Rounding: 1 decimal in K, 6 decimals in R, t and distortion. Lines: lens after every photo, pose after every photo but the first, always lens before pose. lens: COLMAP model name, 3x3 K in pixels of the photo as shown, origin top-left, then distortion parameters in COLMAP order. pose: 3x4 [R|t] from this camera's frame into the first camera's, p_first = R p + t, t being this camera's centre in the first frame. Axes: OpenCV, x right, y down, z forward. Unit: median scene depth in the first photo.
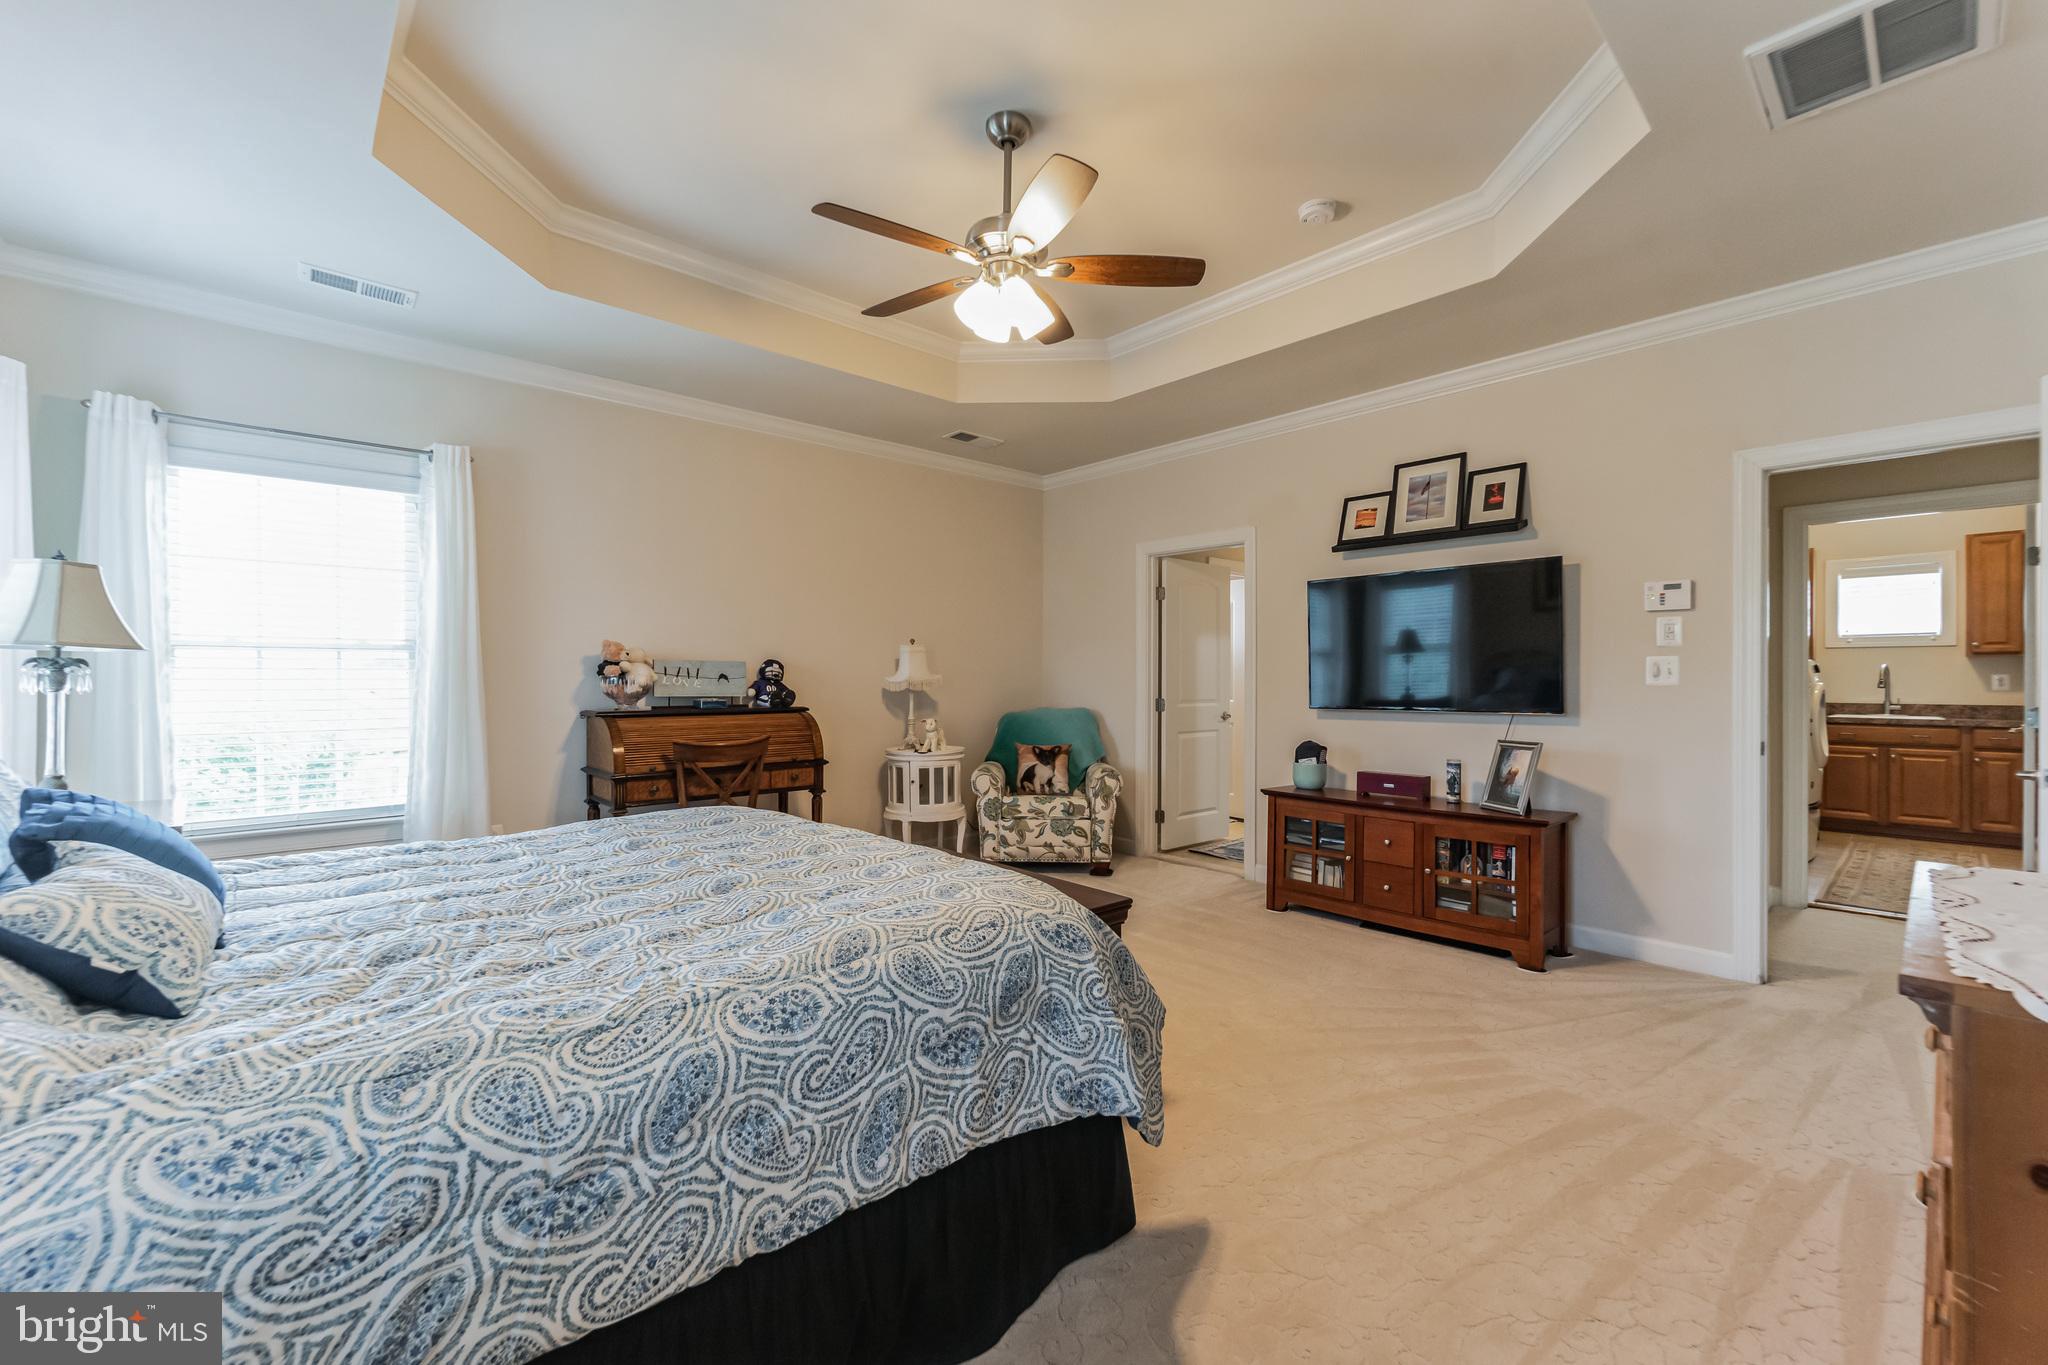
lens RADIAL K [[835.1, 0, 1027.7], [0, 835.1, 674.6], [0, 0, 1]] dist [0.002047, 0.000073]
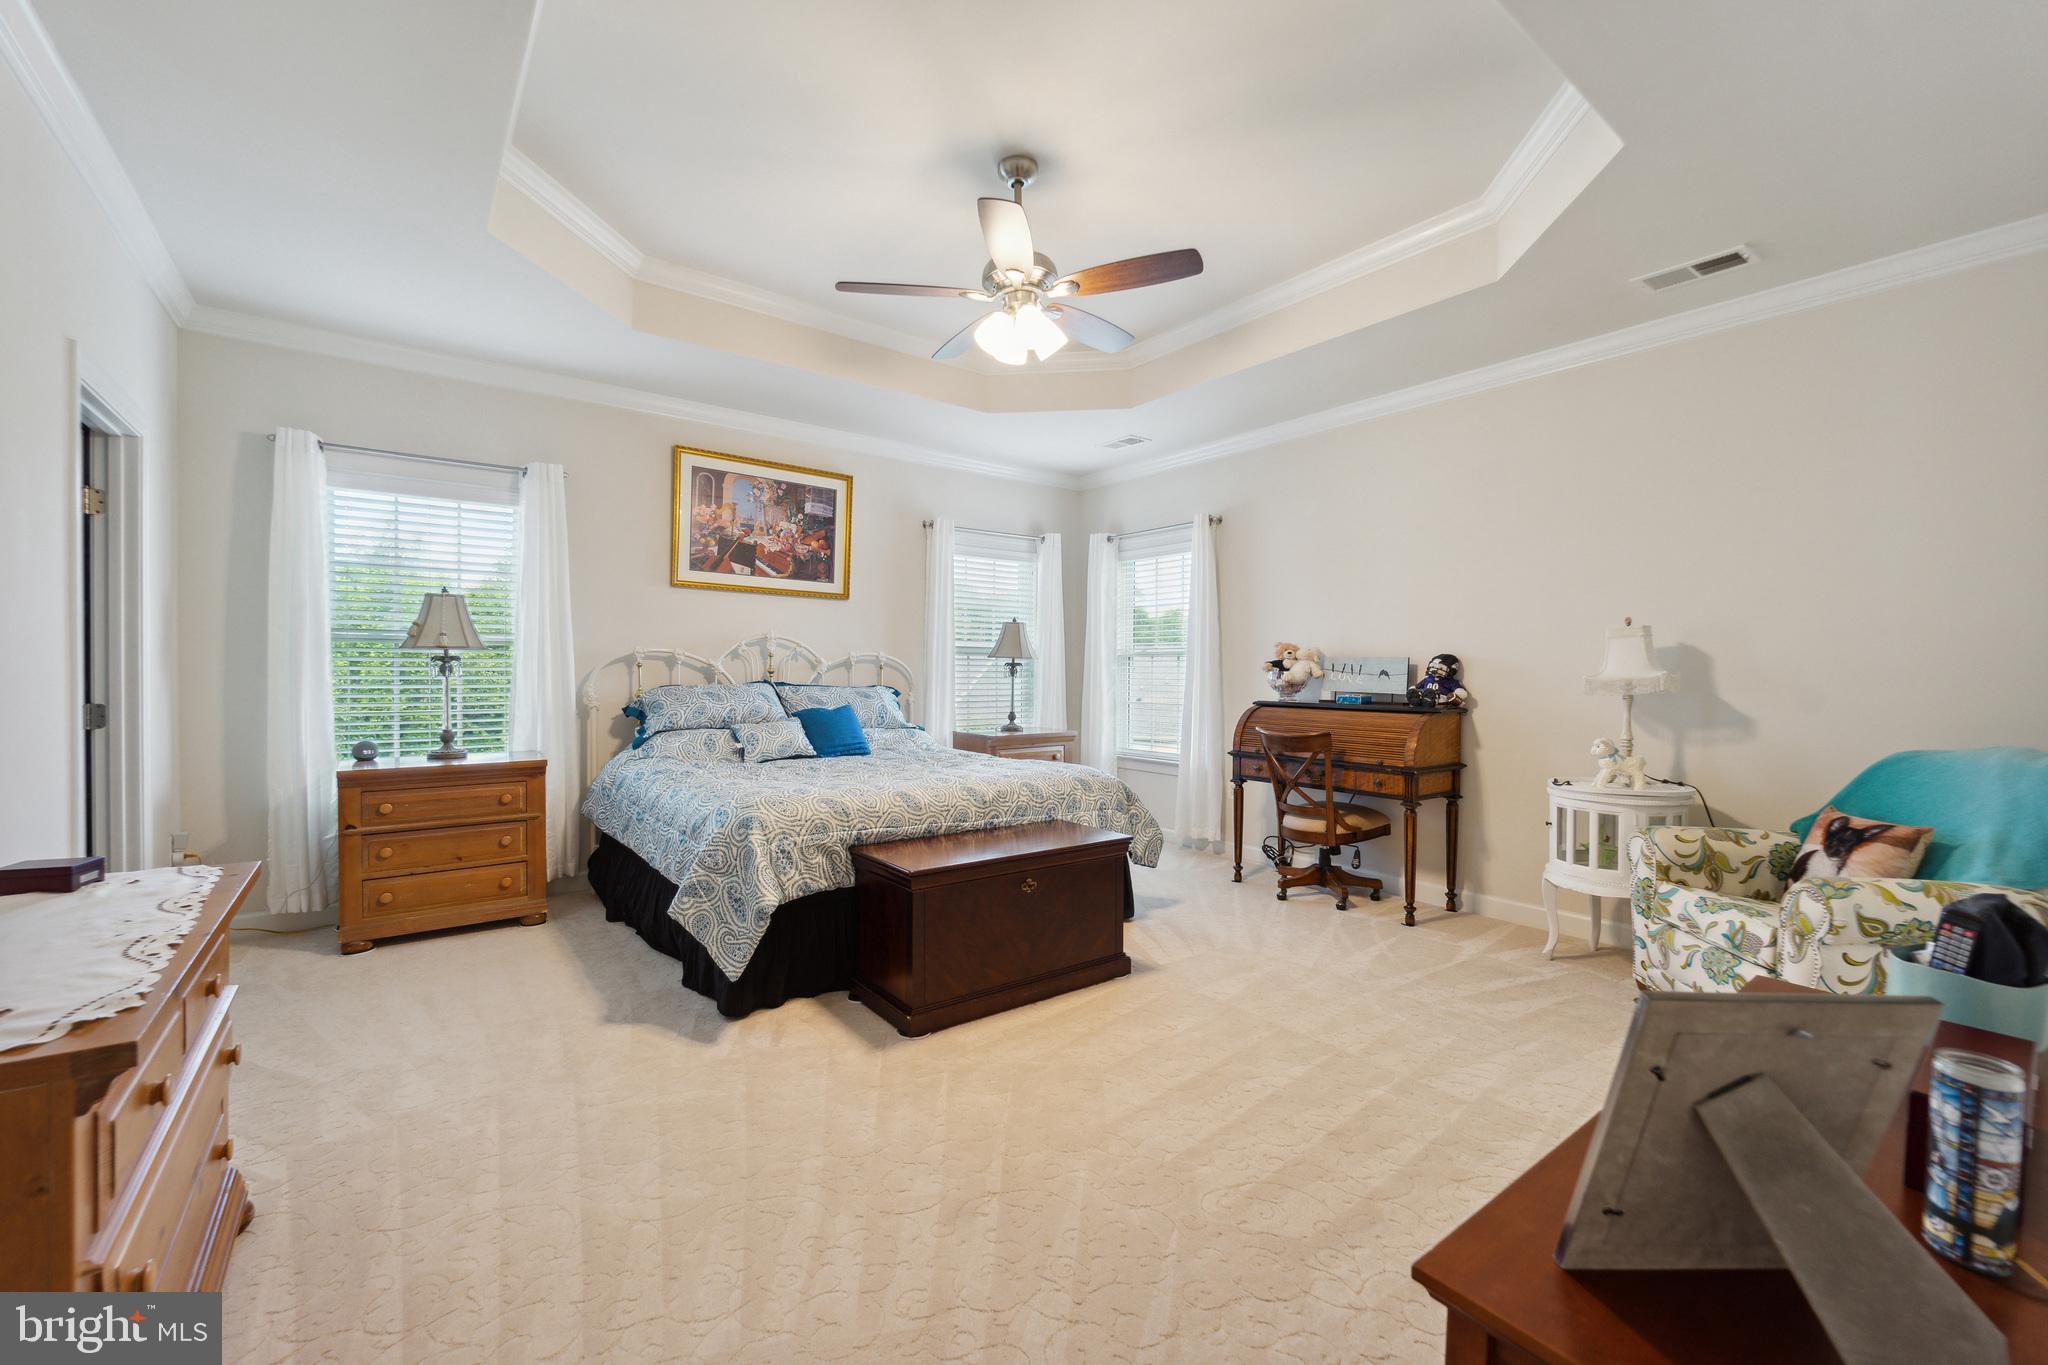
lens RADIAL K [[835.1, 0, 1027.7], [0, 835.1, 674.6], [0, 0, 1]] dist [0.002047, 0.000073]
pose [[-0.094024, 0.001361, -0.995569, 0.669136], [-0.007171, 0.999972, 0.002045, 0.005549], [0.995544, 0.007332, -0.094012, 0.699491]]
